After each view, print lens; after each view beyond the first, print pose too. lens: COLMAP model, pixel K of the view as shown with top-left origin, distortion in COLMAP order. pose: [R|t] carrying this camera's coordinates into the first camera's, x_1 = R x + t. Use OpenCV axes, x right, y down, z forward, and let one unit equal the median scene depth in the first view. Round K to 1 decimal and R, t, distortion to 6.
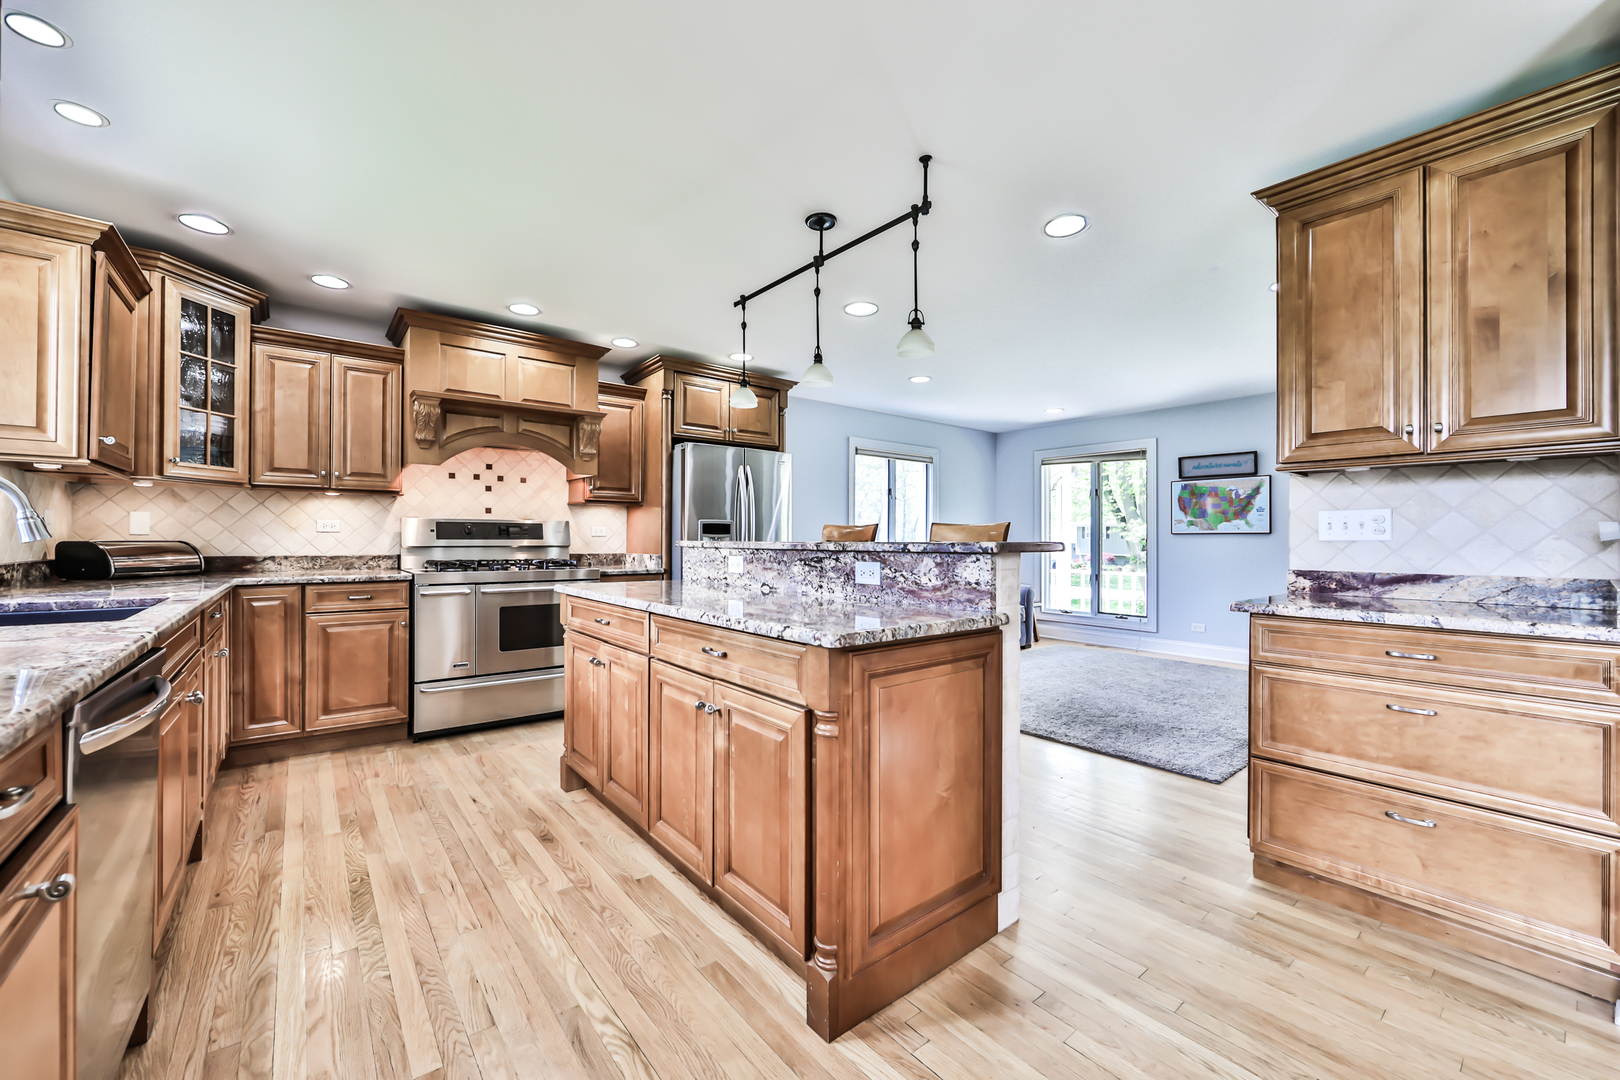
lens RADIAL K [[636.3, 0, 799.3], [0, 636.3, 538.2], [0, 0, 1]] dist [-0.011813, 0.000840]
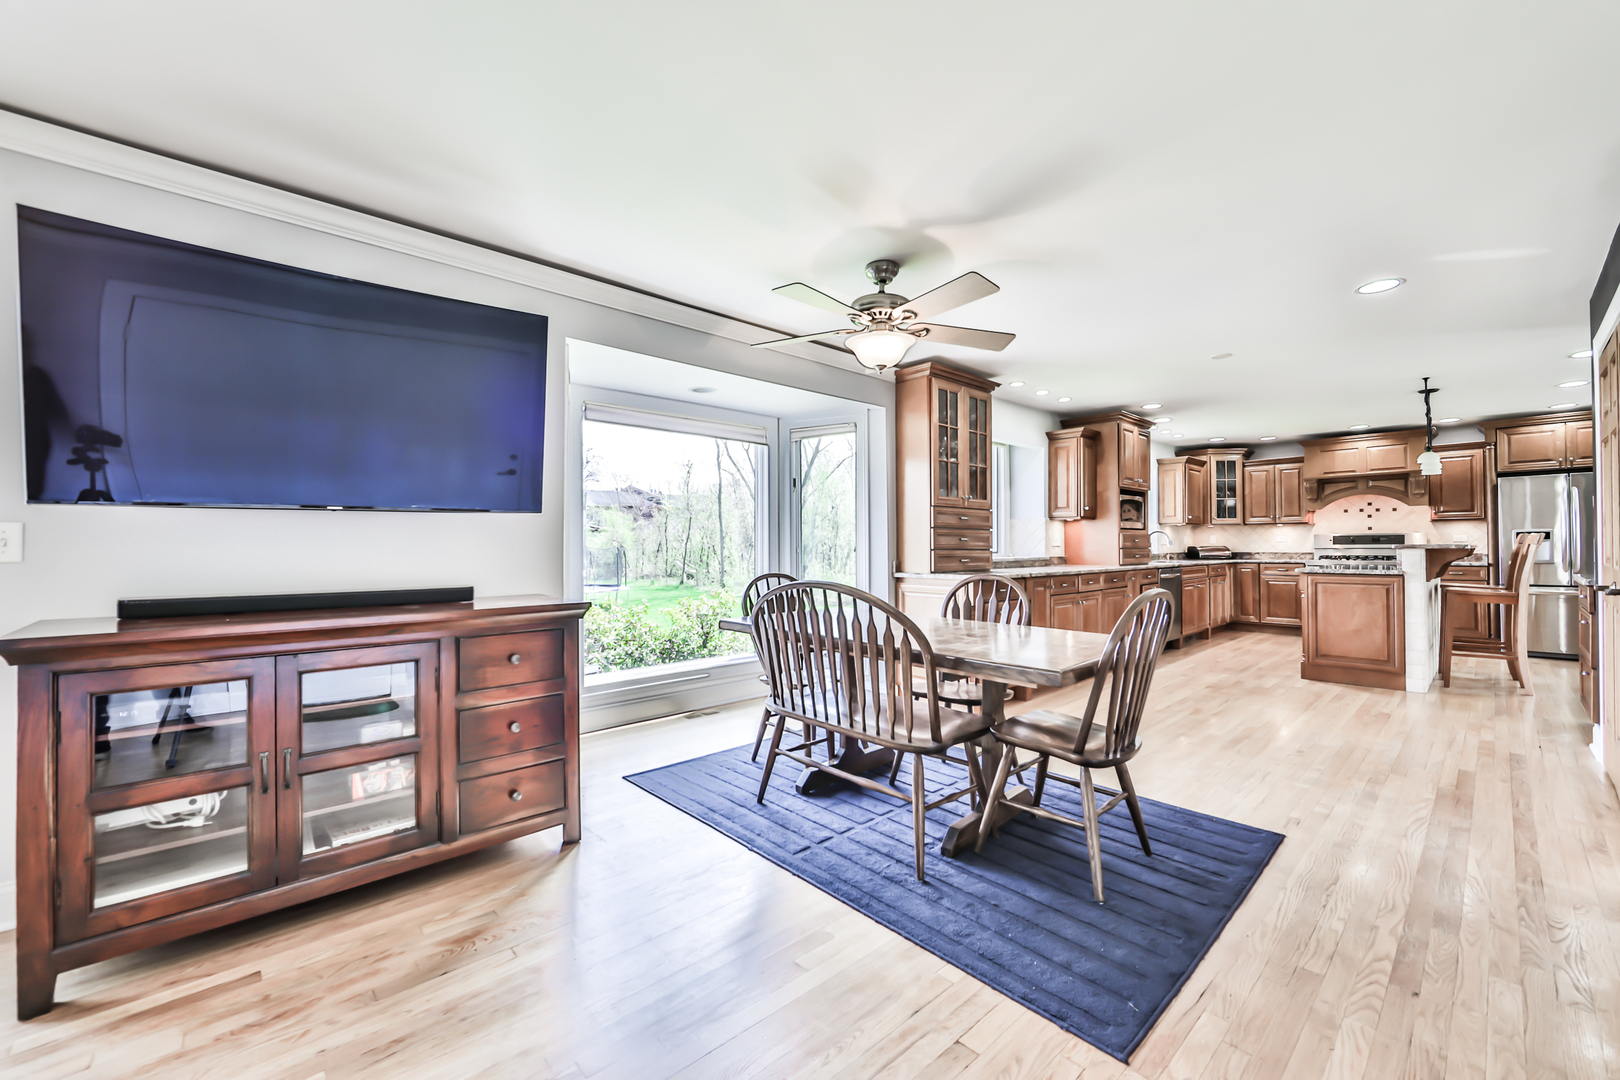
lens RADIAL K [[635.1, 0, 800.6], [0, 635.1, 539.3], [0, 0, 1]] dist [-0.006229, 0.000496]
pose [[0.064692, -0.015847, -0.997779, 1.605158], [0.007212, 0.999855, -0.015412, 0.004161], [0.997879, -0.006199, 0.064797, -0.977444]]
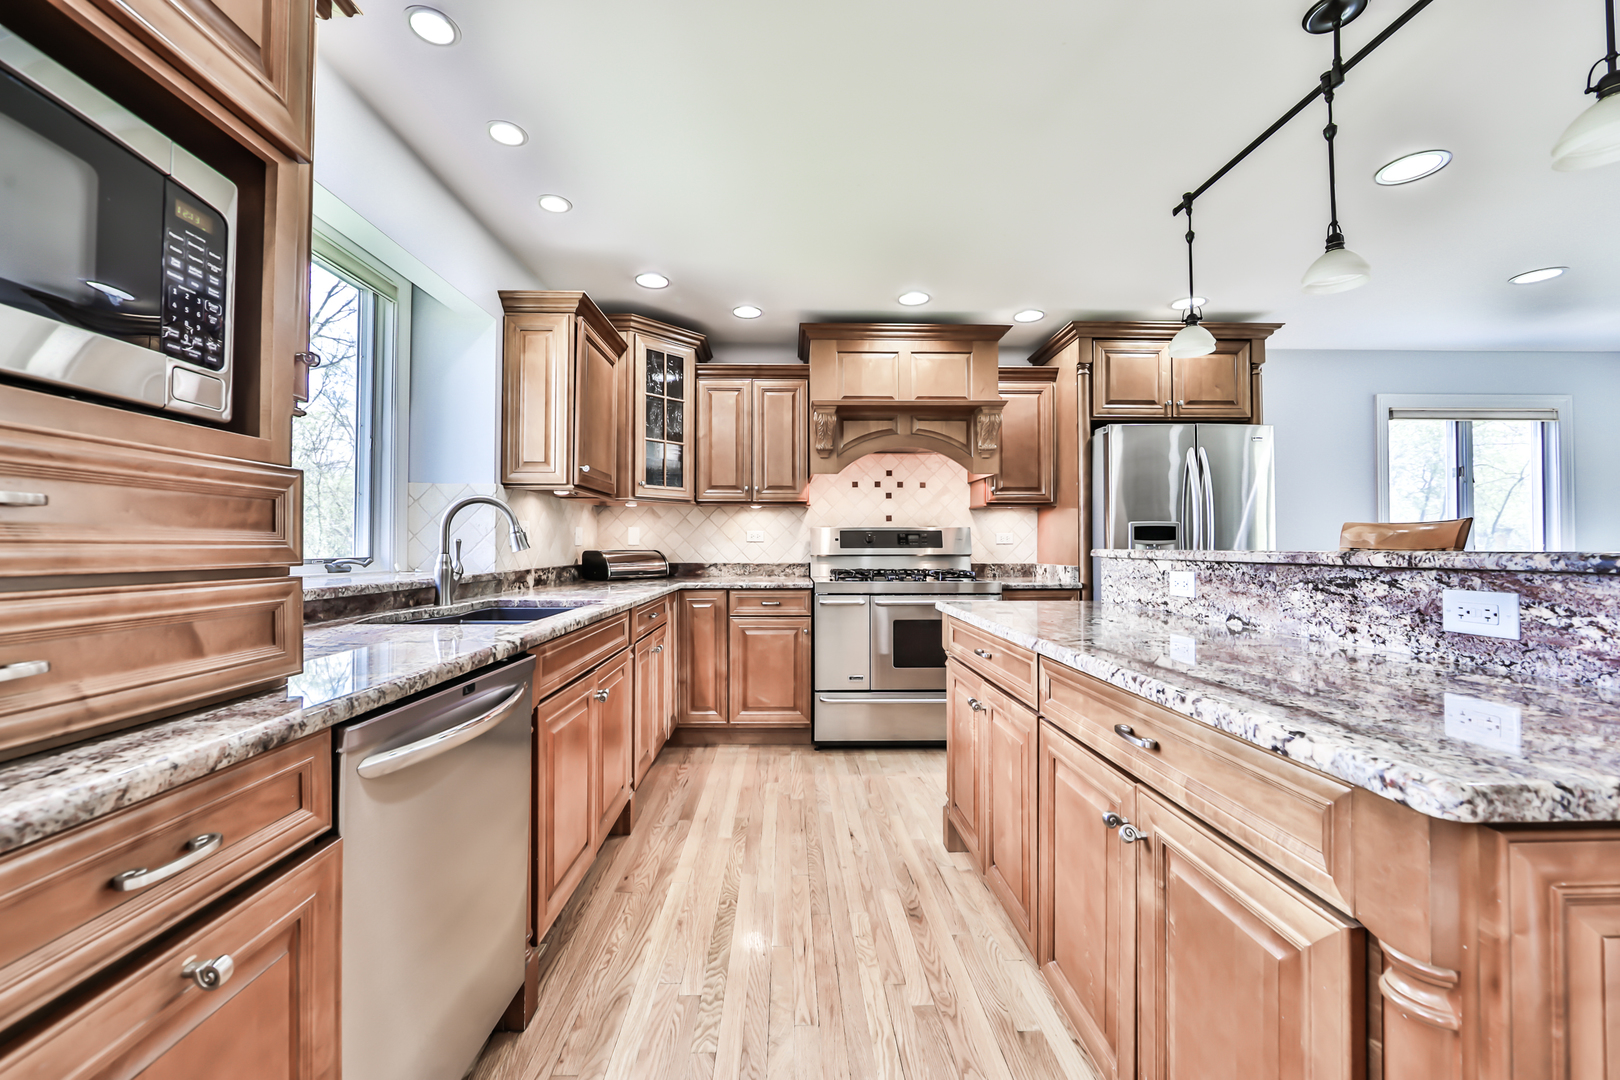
lens RADIAL K [[636.3, 0, 799.3], [0, 636.3, 538.2], [0, 0, 1]] dist [-0.011813, 0.000840]
pose [[0.796270, -0.012379, -0.604815, -0.013525], [0.004996, 0.999891, -0.013888, -0.000246], [0.604921, 0.008037, 0.796245, 0.190069]]
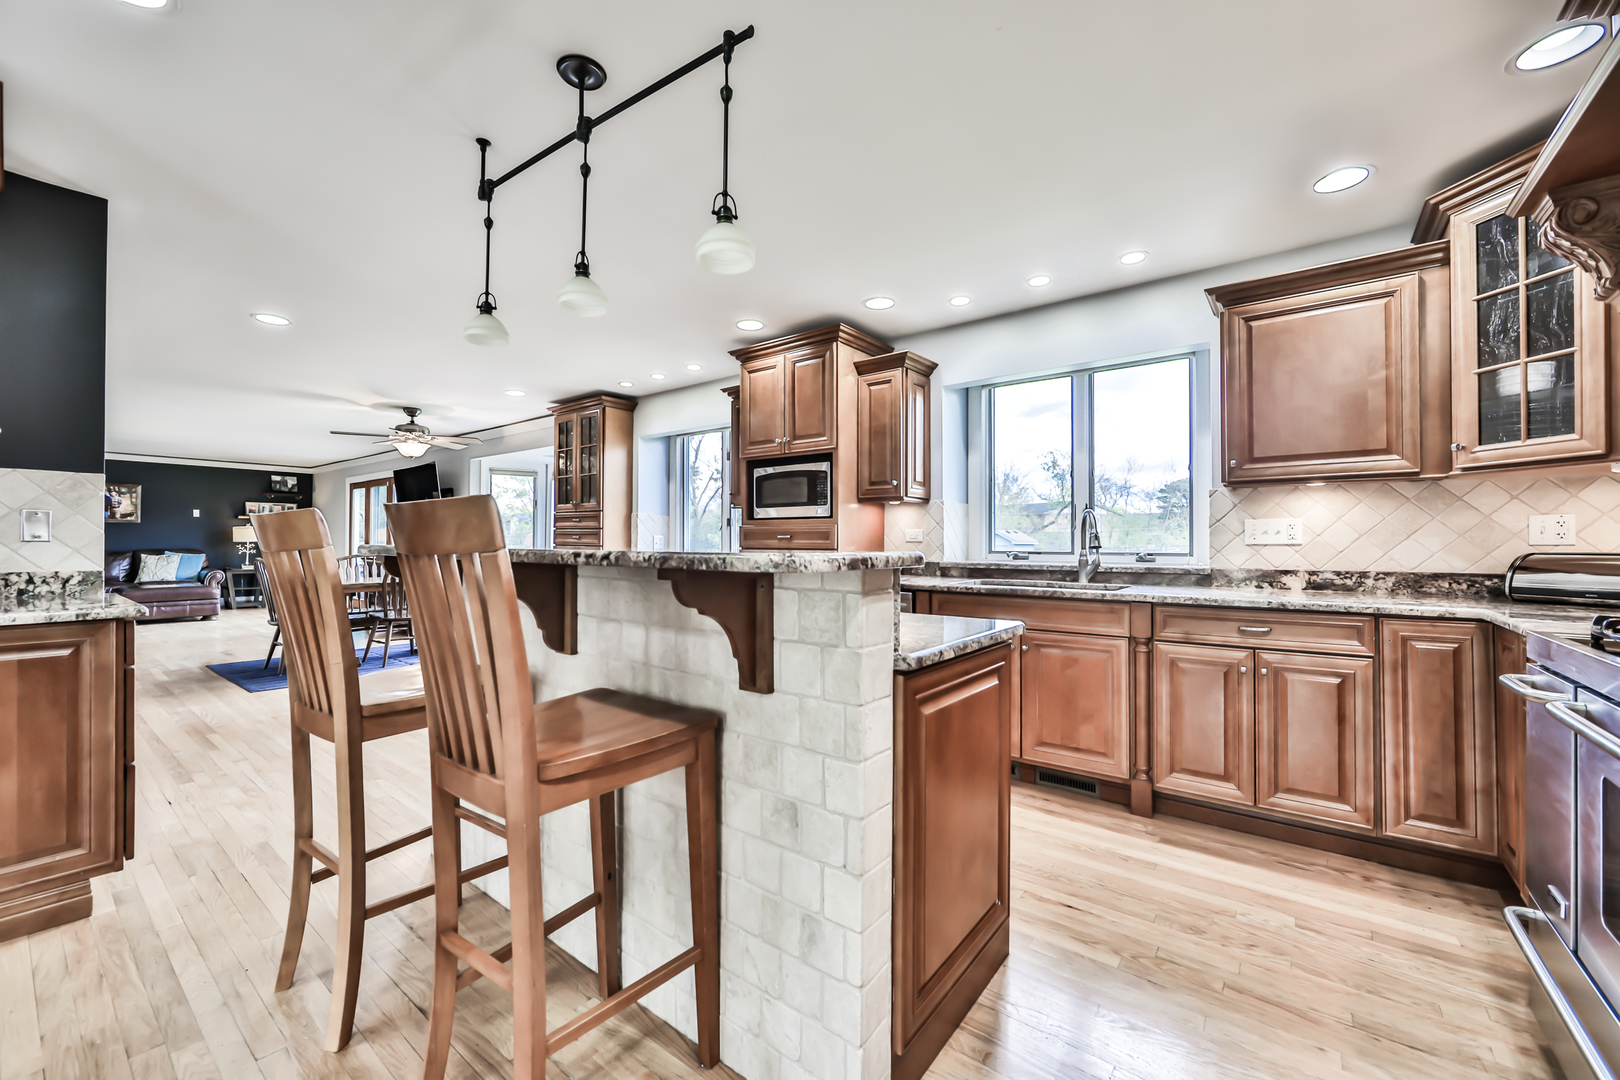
lens RADIAL K [[635.1, 0, 800.6], [0, 635.1, 539.3], [0, 0, 1]] dist [-0.006229, 0.000496]
pose [[-0.972599, -0.009151, -0.232310, -0.032928], [-0.007358, 0.999936, -0.008580, 0.000644], [0.232374, -0.006635, -0.972604, 1.394930]]
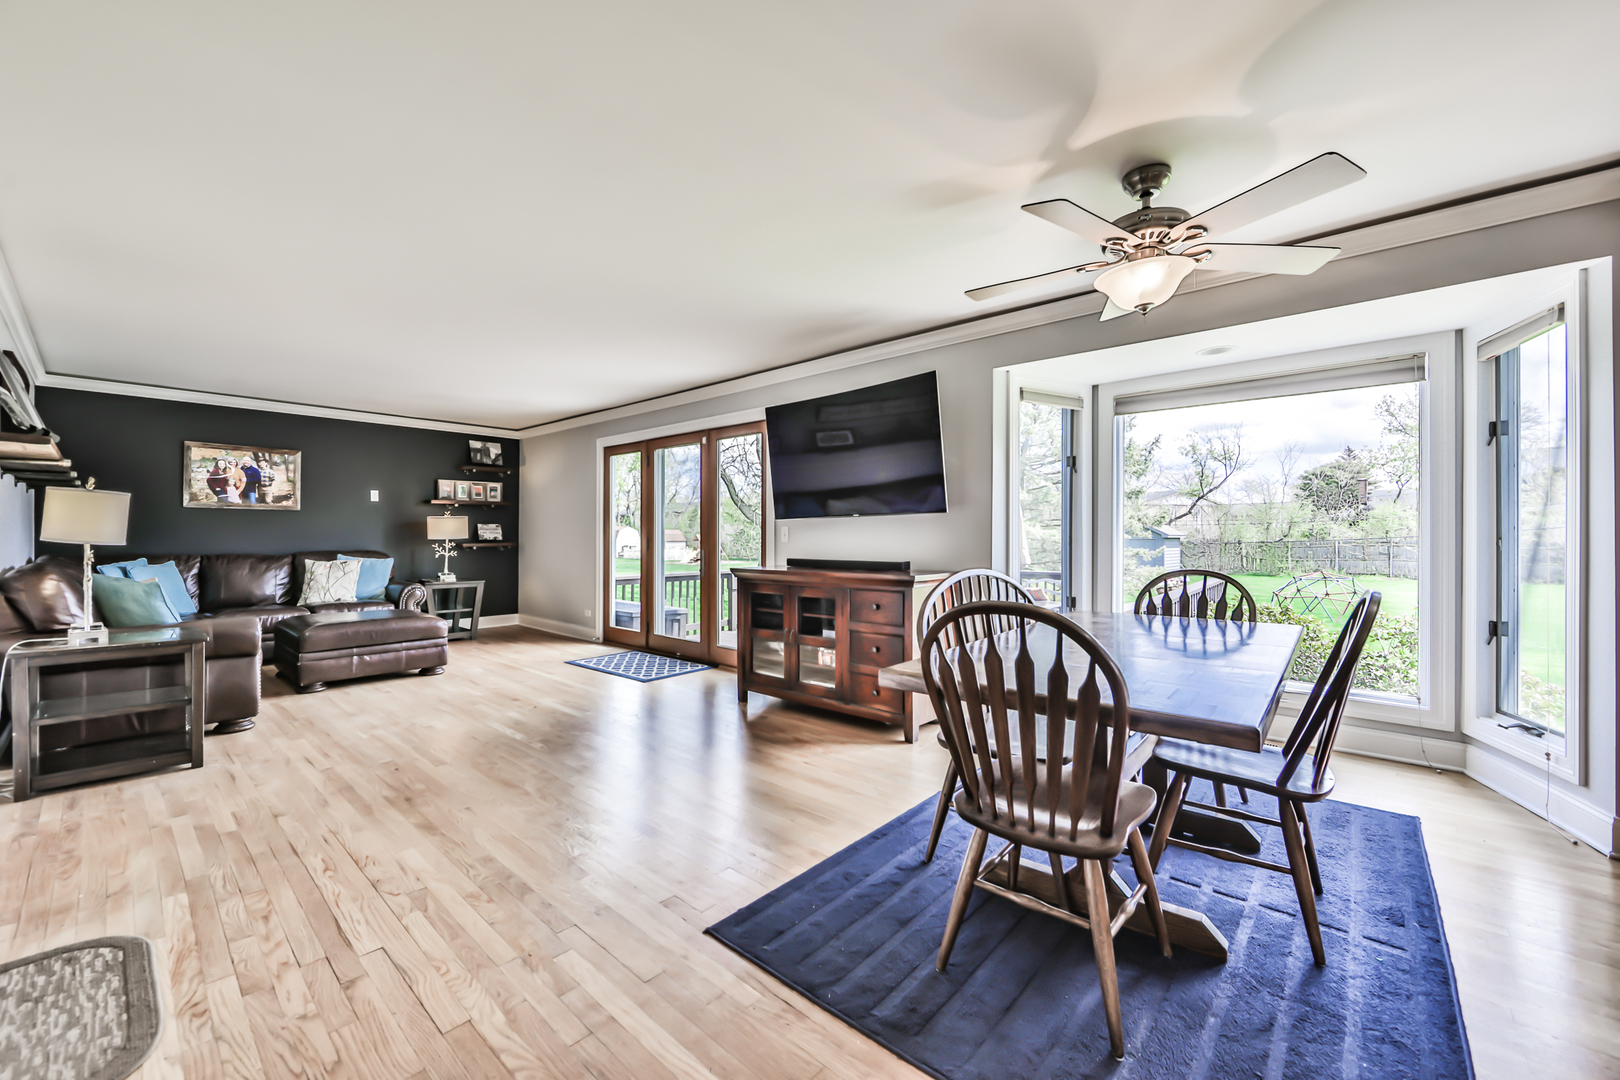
lens RADIAL K [[636.3, 0, 799.3], [0, 636.3, 538.2], [0, 0, 1]] dist [-0.011813, 0.000840]
pose [[-0.985508, -0.003603, -0.169593, 1.195432], [-0.003208, 0.999991, -0.002601, 0.005368], [0.169601, -0.002019, -0.985511, -0.152808]]
